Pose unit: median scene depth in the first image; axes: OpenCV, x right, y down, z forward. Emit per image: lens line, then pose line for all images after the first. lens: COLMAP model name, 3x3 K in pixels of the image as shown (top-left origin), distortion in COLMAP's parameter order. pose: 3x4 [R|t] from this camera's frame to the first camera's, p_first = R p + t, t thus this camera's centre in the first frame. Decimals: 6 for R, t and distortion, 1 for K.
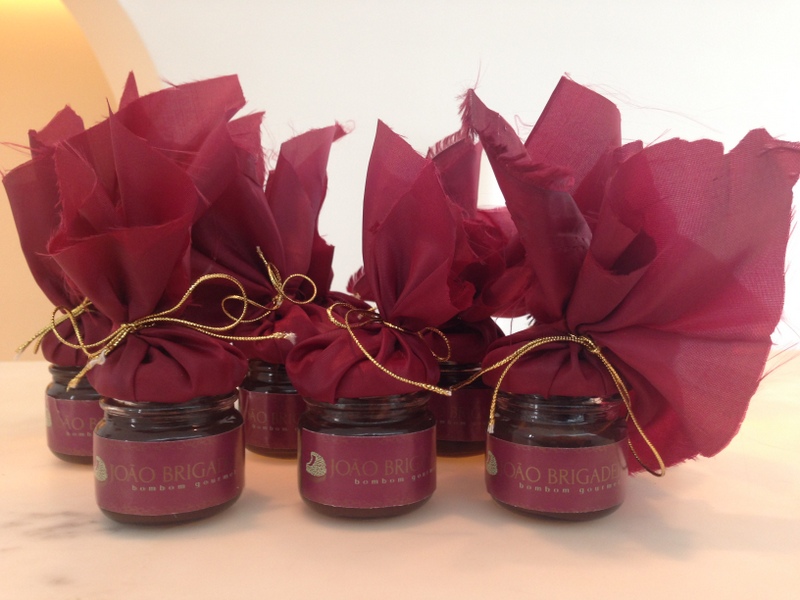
lens RADIAL K [[770.8, 0, 400.0], [0, 770.8, 300.0], [0, 0, 1]] dist [0.110272, -0.270289]
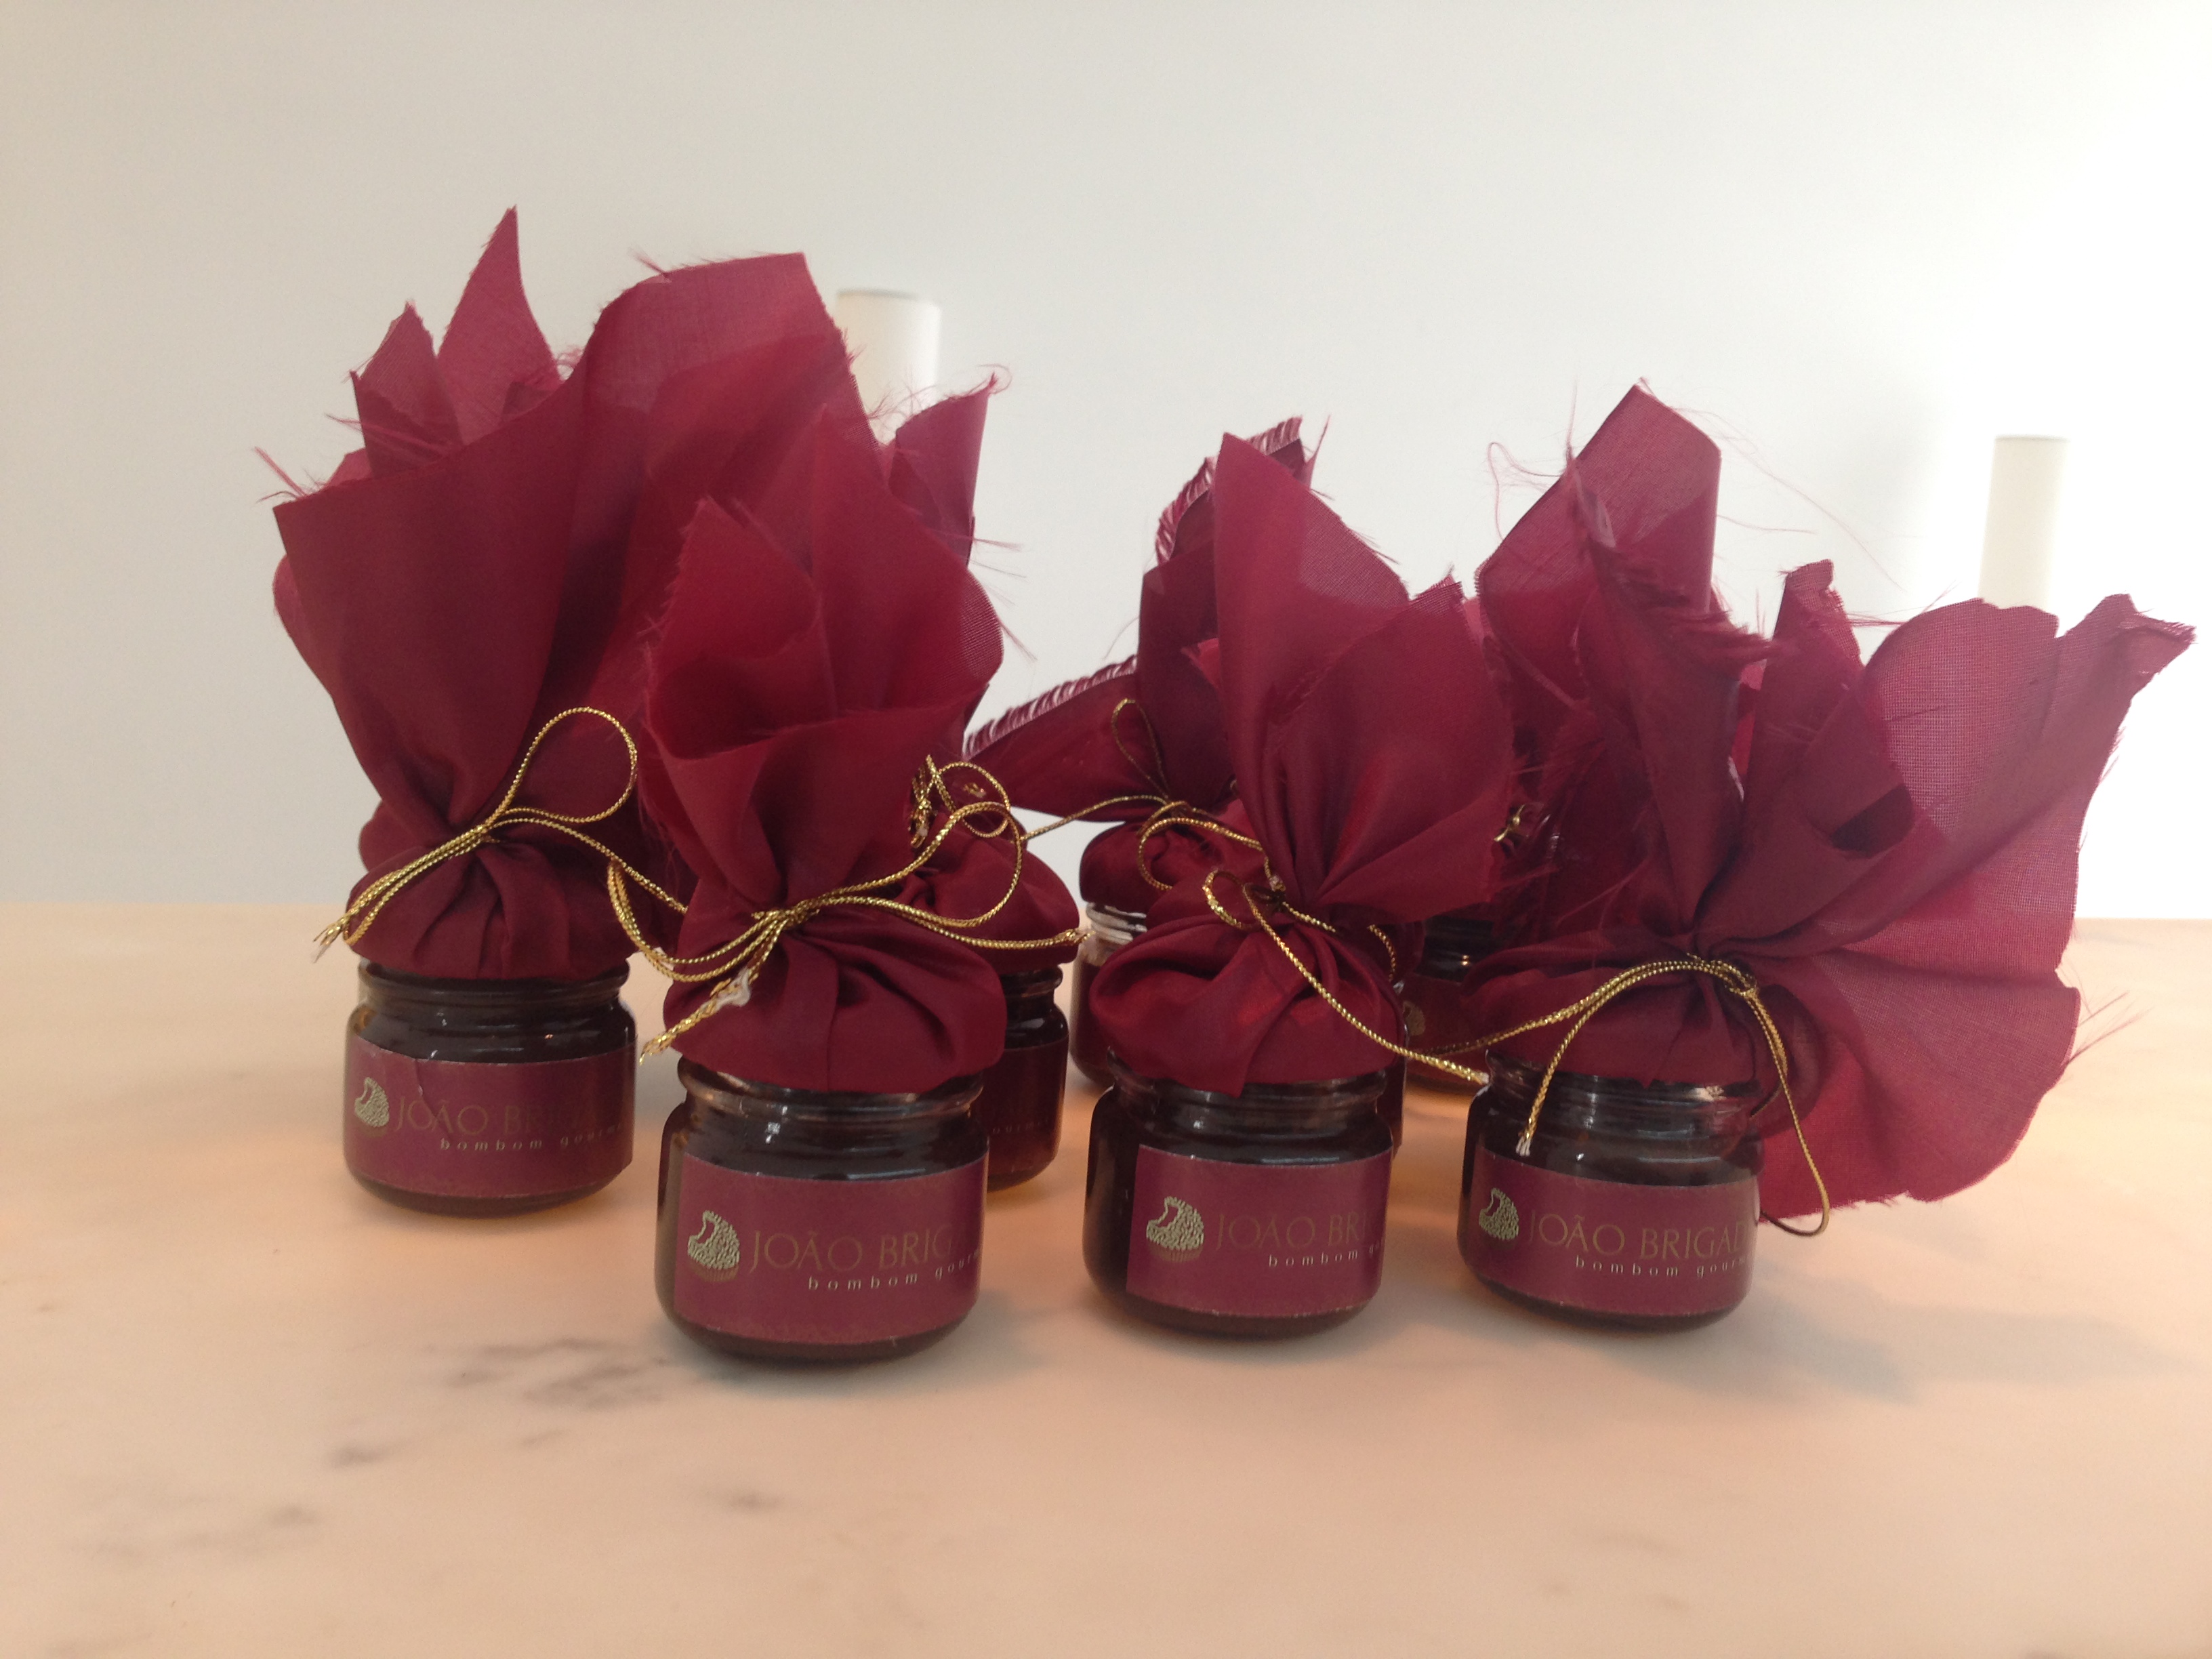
lens RADIAL K [[2131.3, 0, 1106.0], [0, 2131.3, 829.5], [0, 0, 1]] dist [0.110272, -0.270289]
pose [[0.961247, 0.035651, 0.273373, -0.497932], [-0.053570, 0.996857, 0.058364, -0.092351], [-0.270433, -0.070747, 0.960136, -0.189344]]
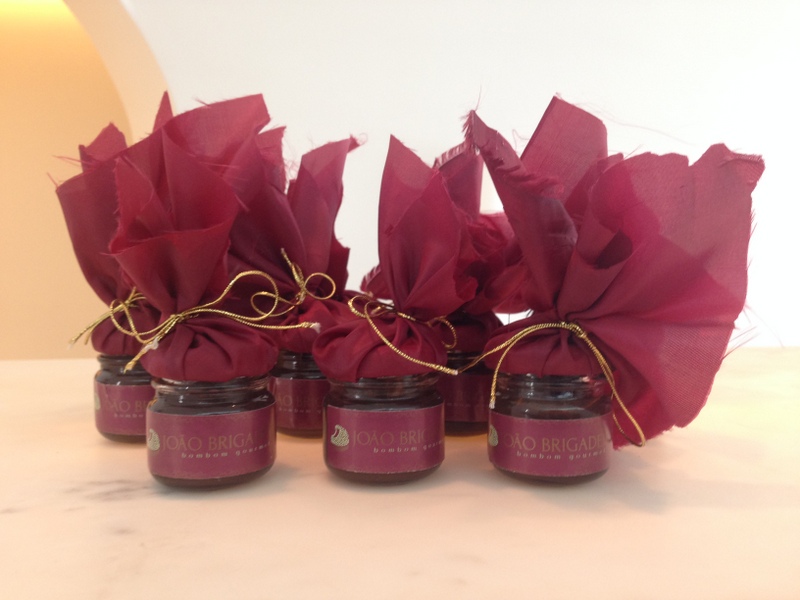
lens RADIAL K [[770.8, 0, 400.0], [0, 770.8, 300.0], [0, 0, 1]] dist [0.110272, -0.270289]
pose [[0.999977, -0.004361, -0.005185, -0.012295], [0.004319, 0.999958, -0.008116, 0.019899], [0.005220, 0.008094, 0.999954, -0.147405]]
